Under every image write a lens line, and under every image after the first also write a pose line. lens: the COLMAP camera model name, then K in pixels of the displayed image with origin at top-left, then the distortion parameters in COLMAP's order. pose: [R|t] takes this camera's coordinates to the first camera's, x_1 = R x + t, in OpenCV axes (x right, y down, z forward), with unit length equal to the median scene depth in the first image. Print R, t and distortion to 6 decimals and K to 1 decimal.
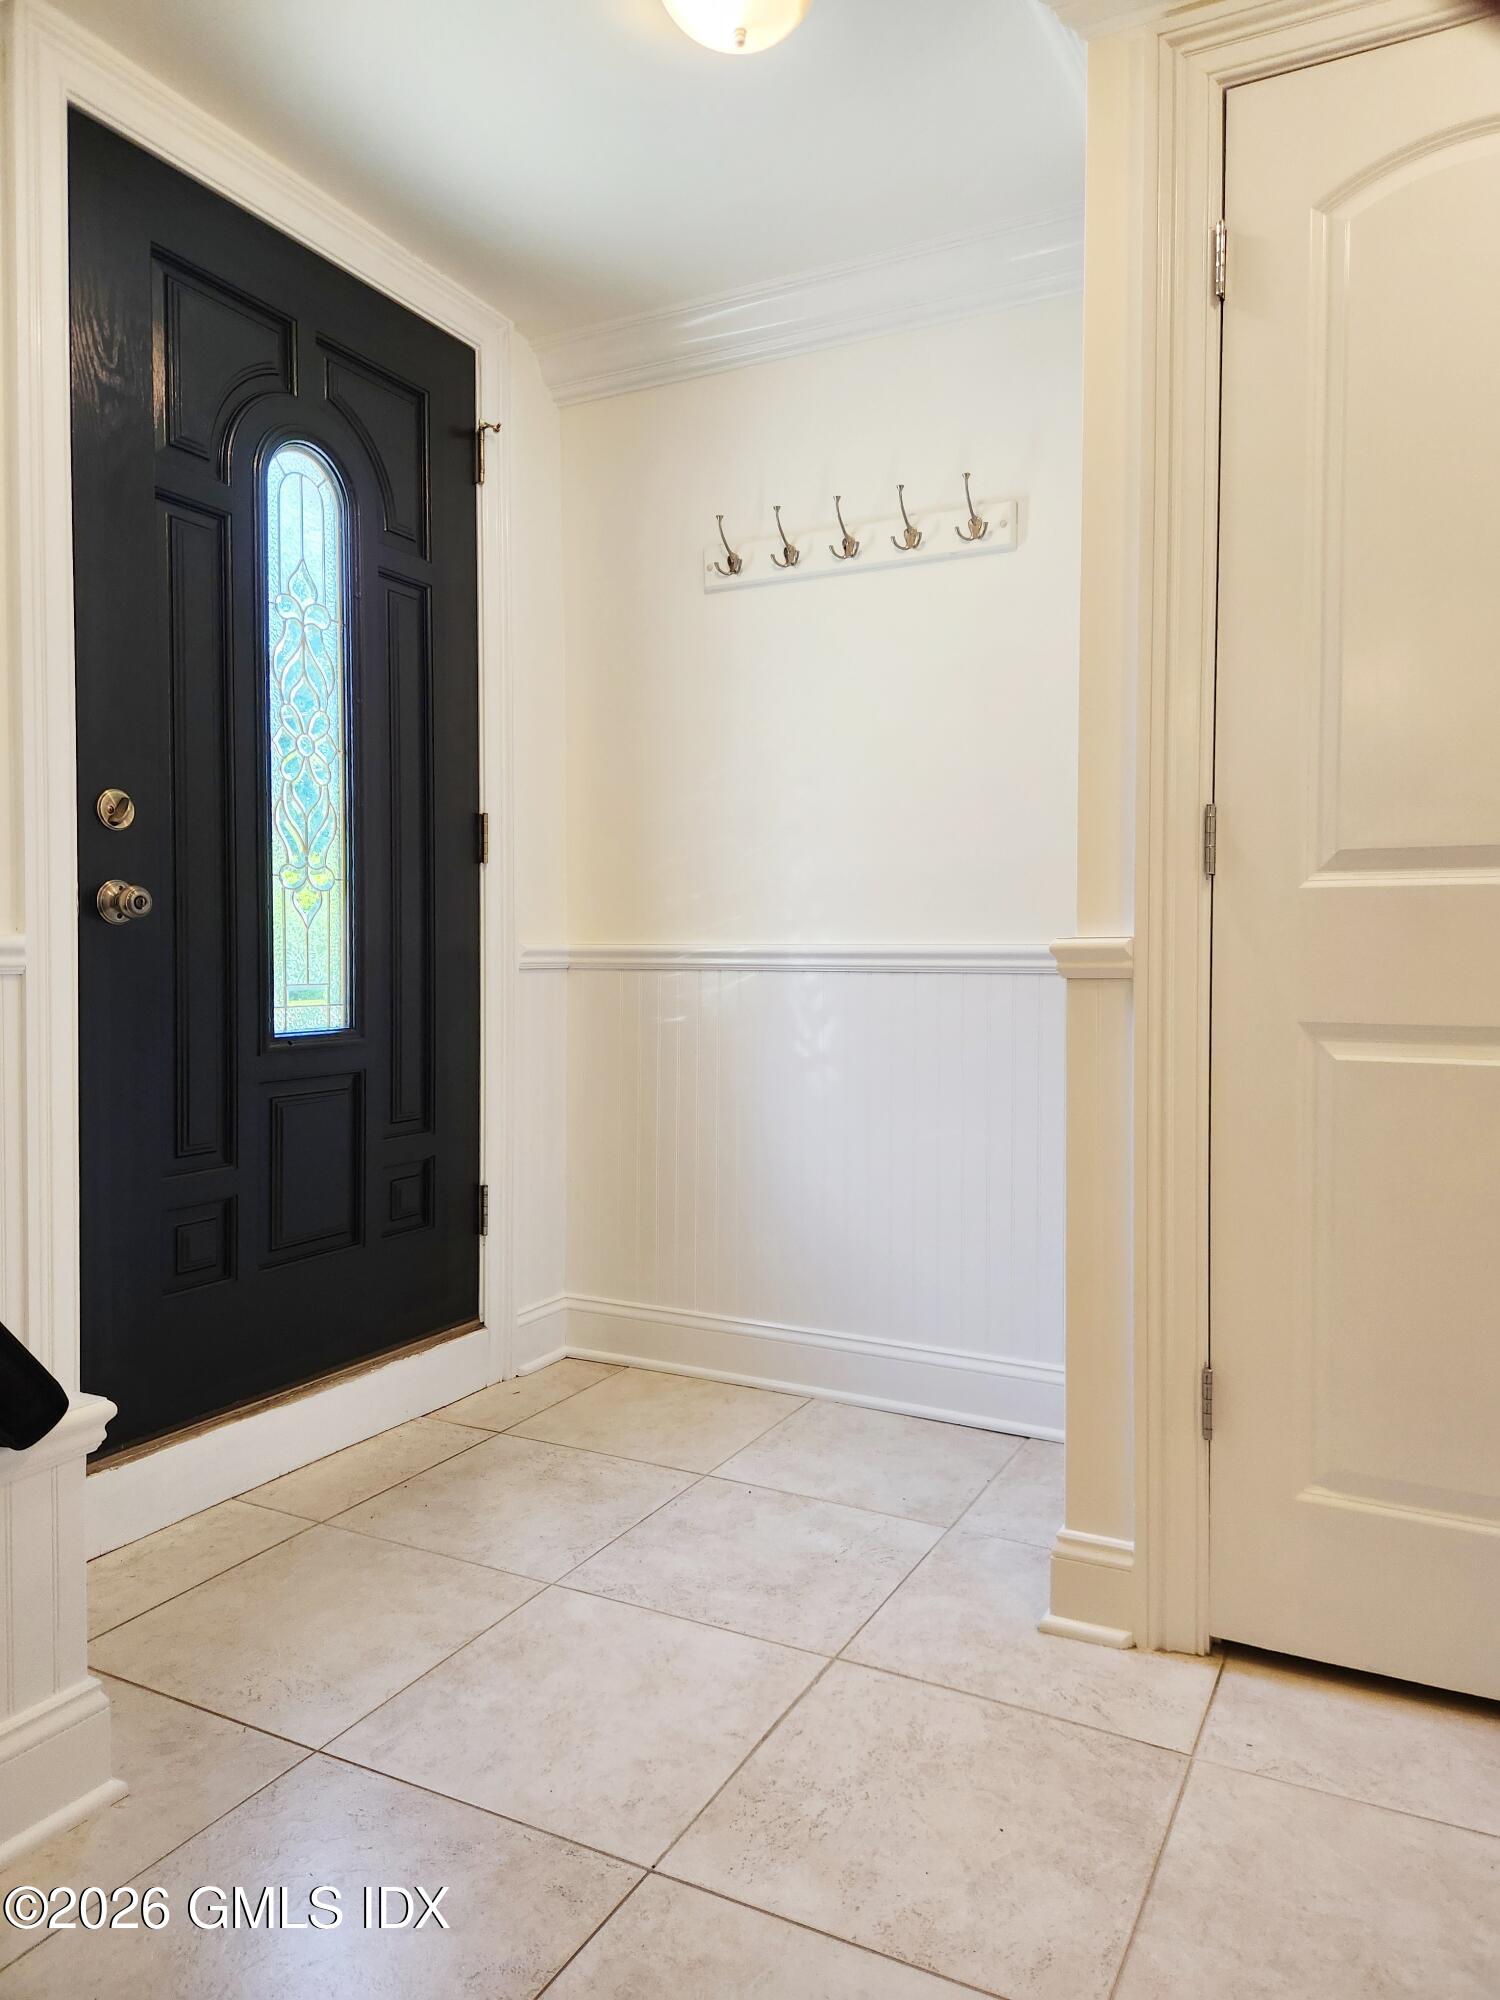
lens RADIAL K [[1374.6, 0, 746.1], [0, 1374.6, 999.4], [0, 0, 1]] dist [0.024356, -0.013293]
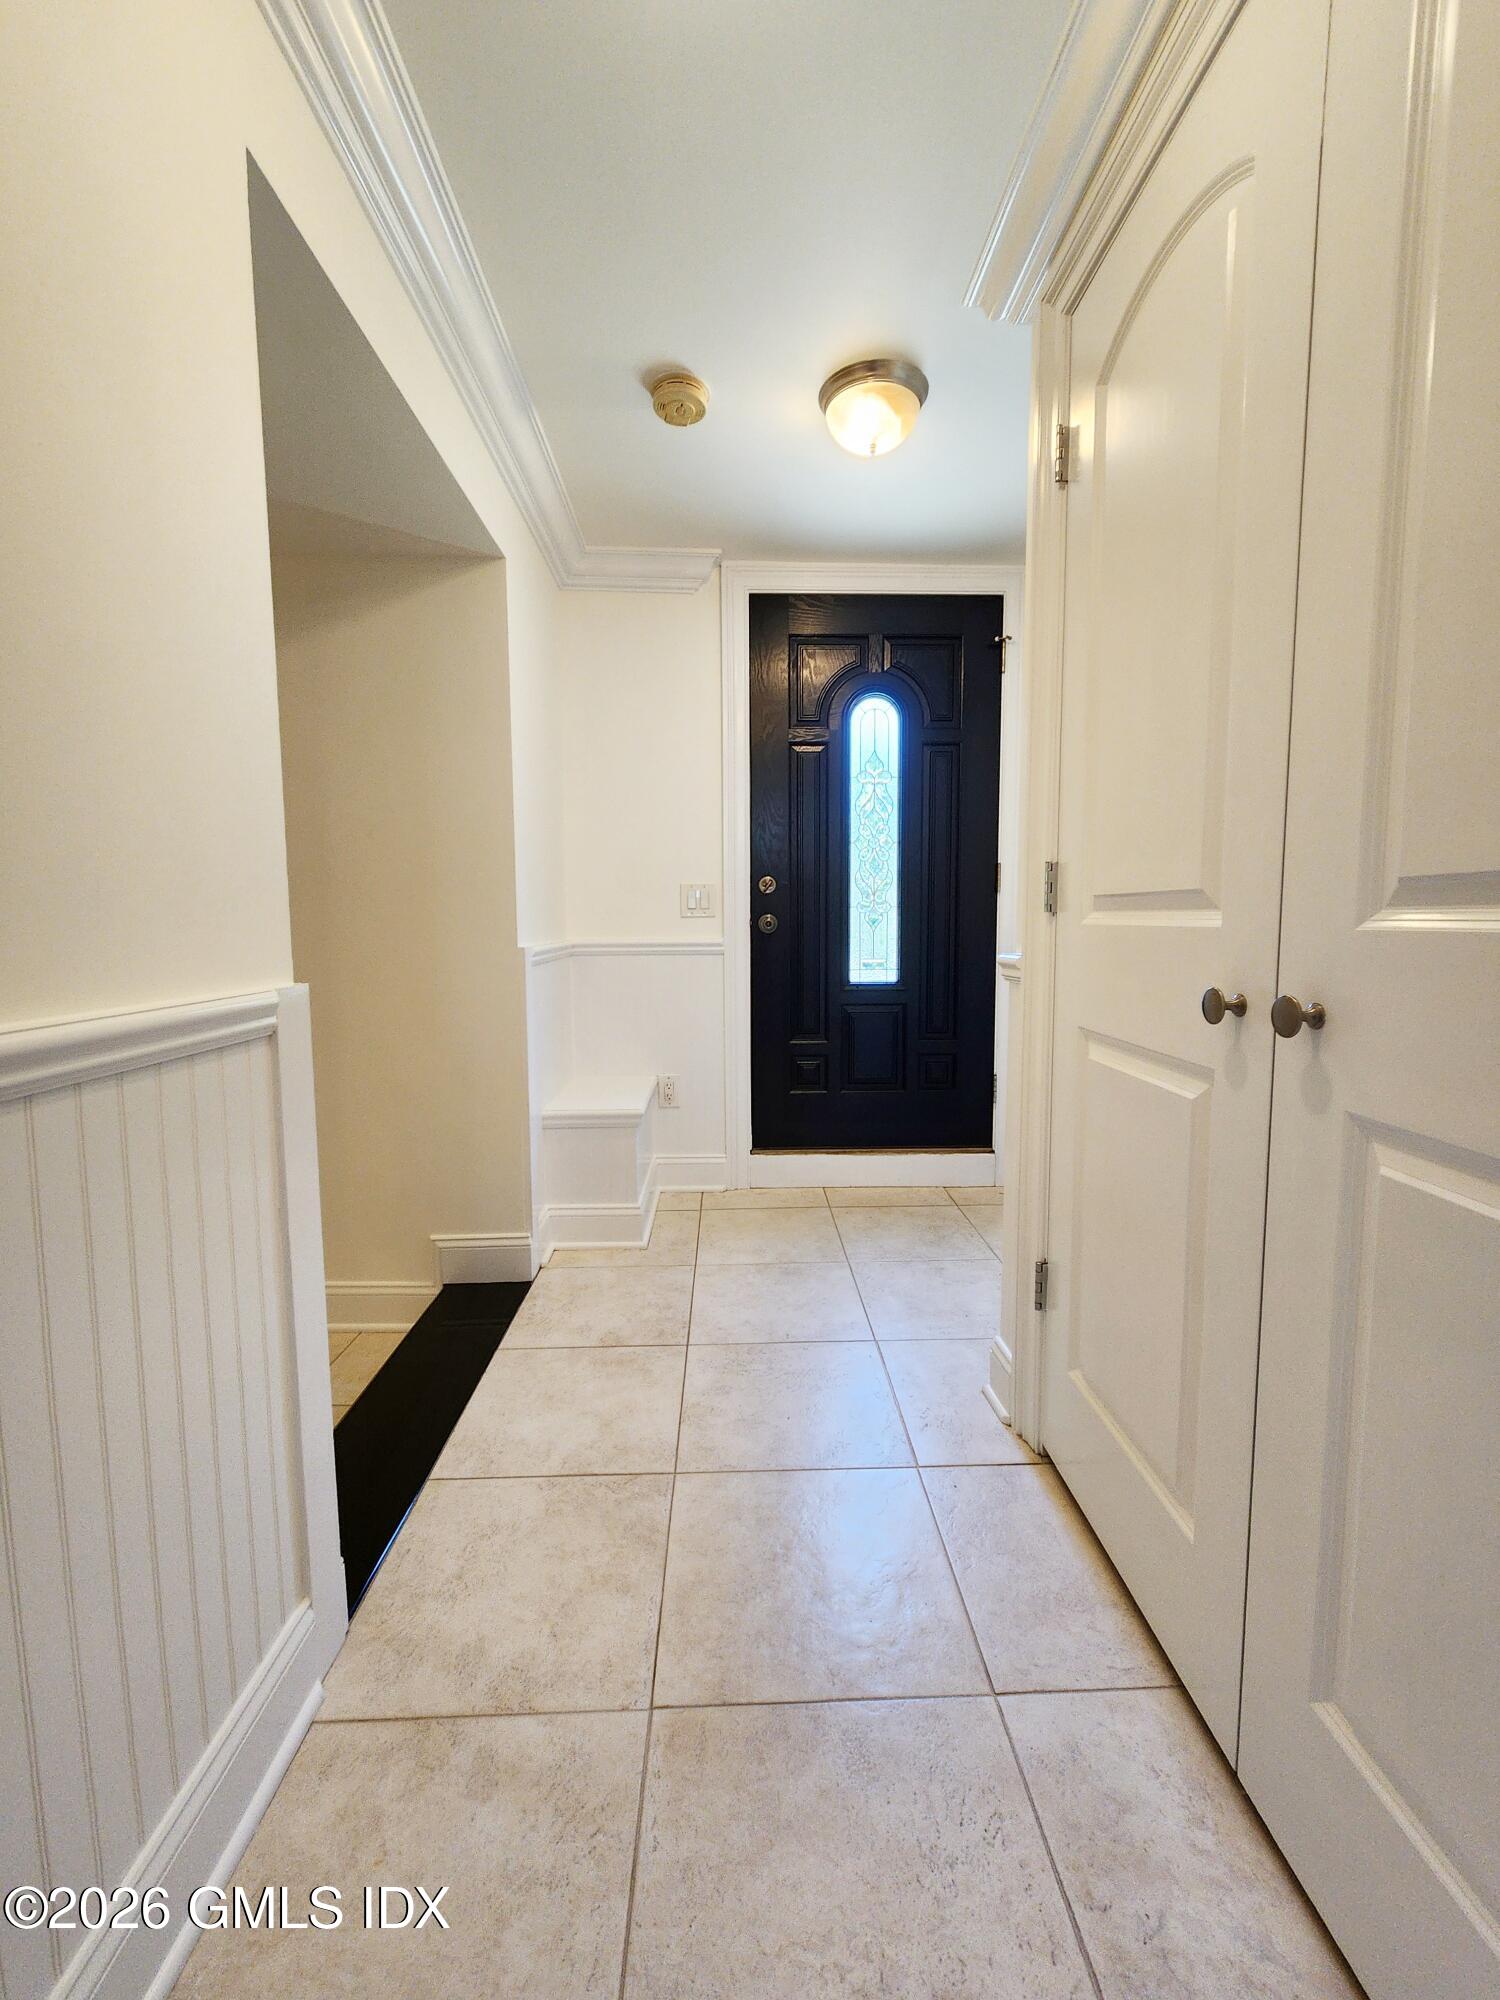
lens RADIAL K [[828.1, 0, 737.0], [0, 828.1, 999.1], [0, 0, 1]] dist [0.002431, 0.000006]
pose [[0.463466, 0.083796, -0.882144, 0.697582], [-0.021922, 0.996298, 0.083122, -0.051526], [0.885843, -0.019185, 0.463588, 0.247183]]
